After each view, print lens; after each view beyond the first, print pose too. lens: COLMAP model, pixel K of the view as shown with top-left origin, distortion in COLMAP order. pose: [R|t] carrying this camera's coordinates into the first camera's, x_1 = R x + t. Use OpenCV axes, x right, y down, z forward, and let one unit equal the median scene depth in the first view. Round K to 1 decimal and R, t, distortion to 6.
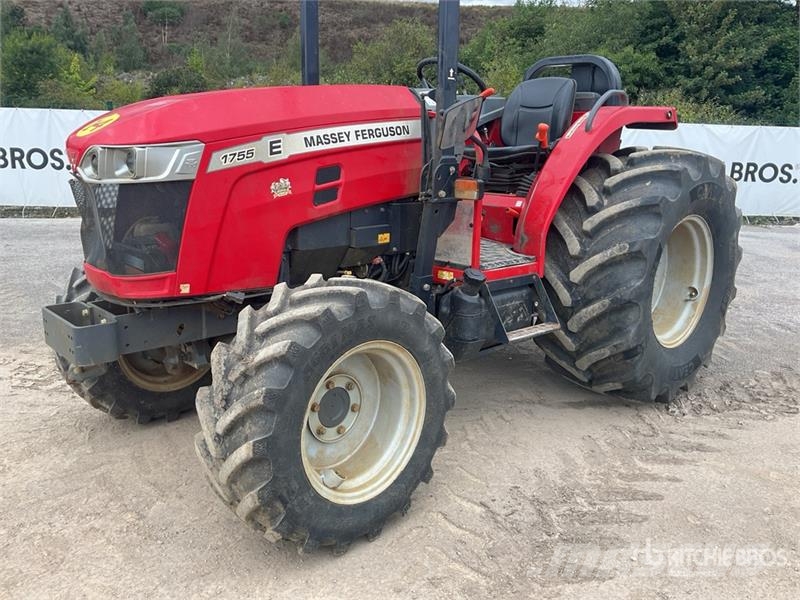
lens RADIAL K [[662.6, 0, 398.3], [0, 662.6, 297.6], [0, 0, 1]] dist [0.106772, -0.212236]
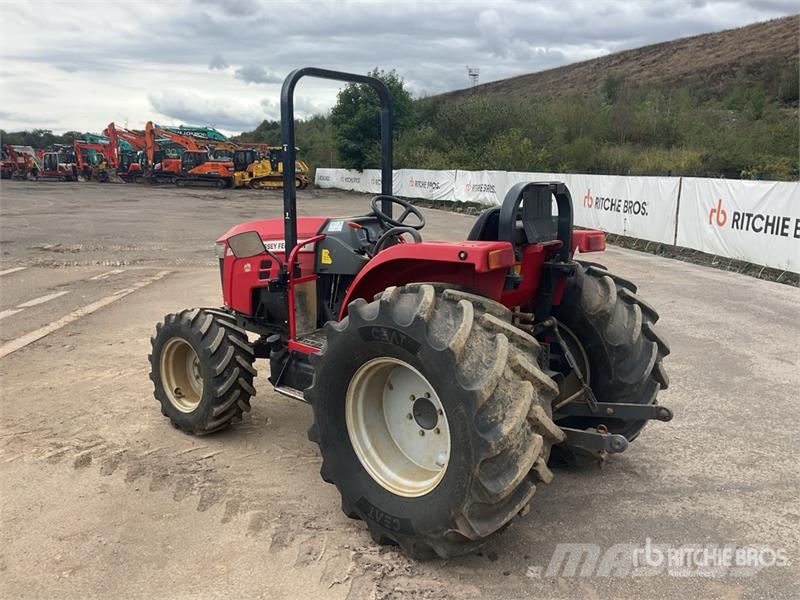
lens RADIAL K [[662.6, 0, 398.3], [0, 662.6, 297.6], [0, 0, 1]] dist [0.106772, -0.212236]
pose [[0.086691, 0.170747, -0.981494, 1.581812], [-0.236639, 0.960535, 0.146200, -0.405265], [0.967722, 0.219585, 0.123675, 1.013831]]
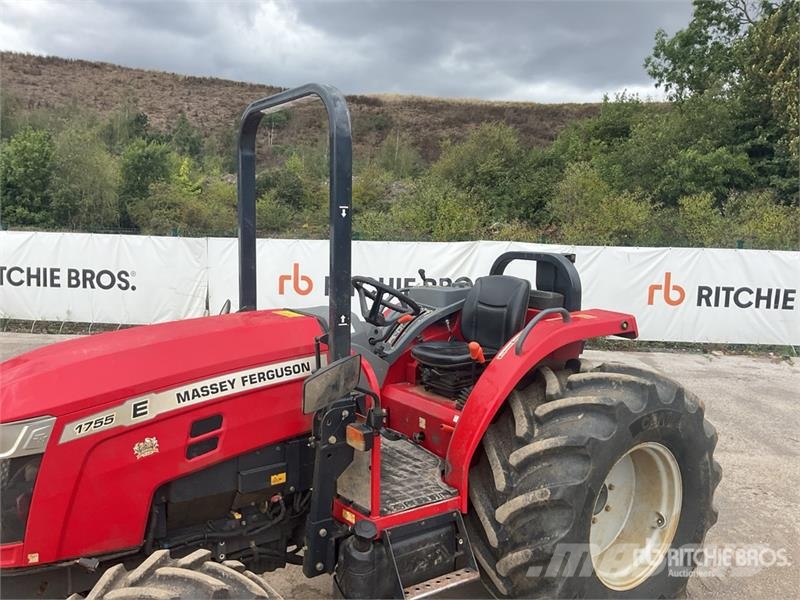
lens RADIAL K [[662.6, 0, 398.3], [0, 662.6, 297.6], [0, 0, 1]] dist [0.106772, -0.212236]
pose [[0.990509, 0.016414, -0.136466, 0.268393], [-0.033675, 0.991565, -0.125155, -0.226999], [0.133261, 0.128563, 0.982707, 0.042986]]
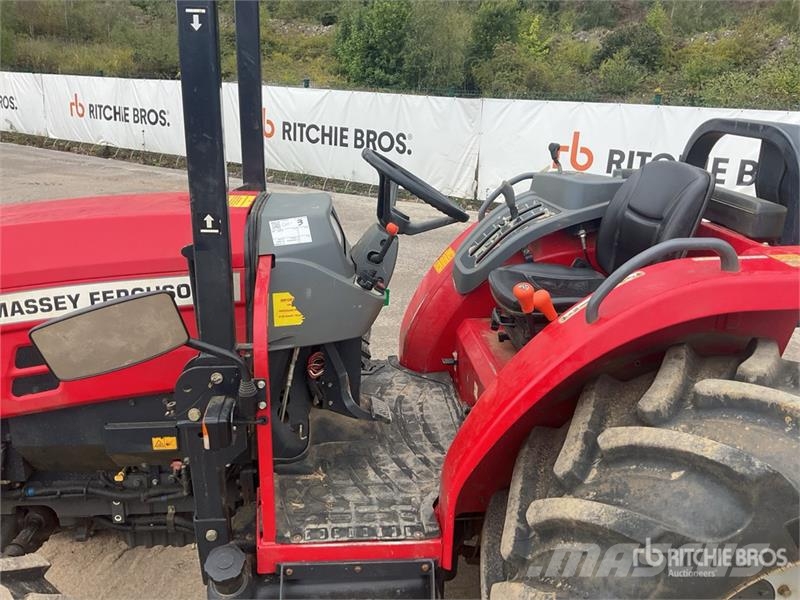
lens RADIAL K [[662.6, 0, 398.3], [0, 662.6, 297.6], [0, 0, 1]] dist [0.106772, -0.212236]
pose [[0.794810, 0.194059, -0.574994, 0.498337], [-0.157017, 0.980990, 0.114037, -0.332130], [0.586193, -0.000354, 0.810171, 0.583482]]
